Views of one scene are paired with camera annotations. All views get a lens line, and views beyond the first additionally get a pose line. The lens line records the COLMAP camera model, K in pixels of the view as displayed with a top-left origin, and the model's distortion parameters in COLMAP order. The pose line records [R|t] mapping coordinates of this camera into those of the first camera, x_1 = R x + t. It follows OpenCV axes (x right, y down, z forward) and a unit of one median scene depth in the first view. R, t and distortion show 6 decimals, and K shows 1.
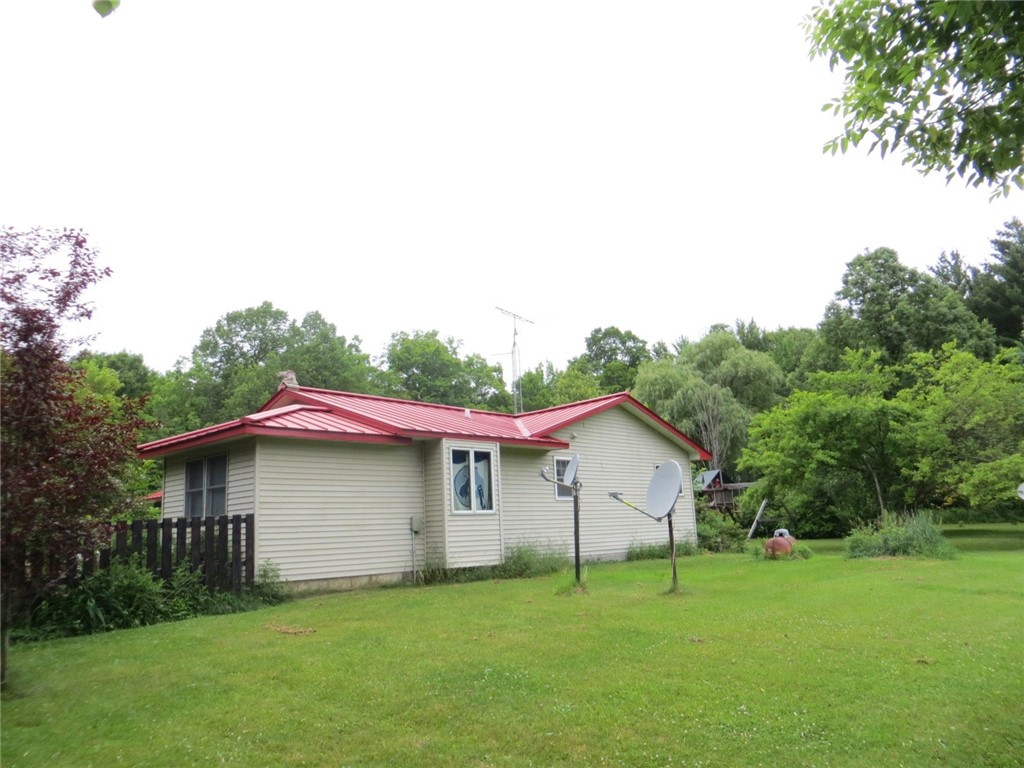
lens RADIAL K [[750.5, 0, 512.0], [0, 750.5, 384.0], [0, 0, 1]] dist [-0.006019, -0.002703]
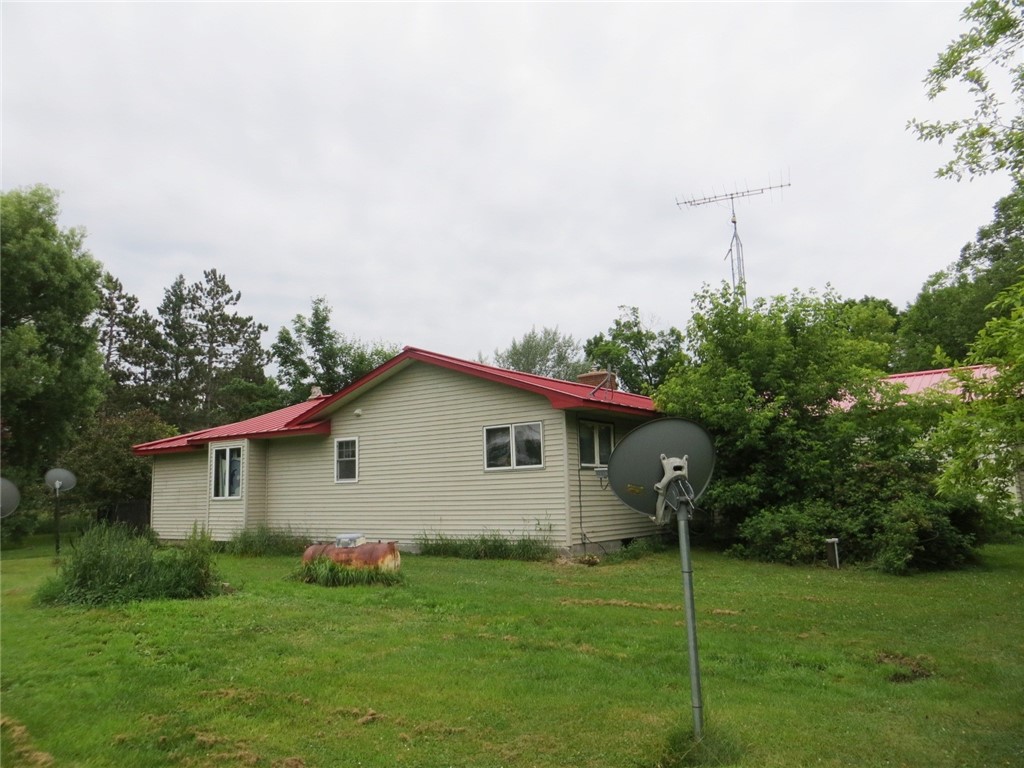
lens RADIAL K [[750.5, 0, 512.0], [0, 750.5, 384.0], [0, 0, 1]] dist [-0.006019, -0.002703]
pose [[0.136569, -0.105397, -0.985008, 1.215526], [0.207188, 0.975373, -0.075640, 0.170865], [0.968722, -0.193751, 0.155042, 1.247613]]
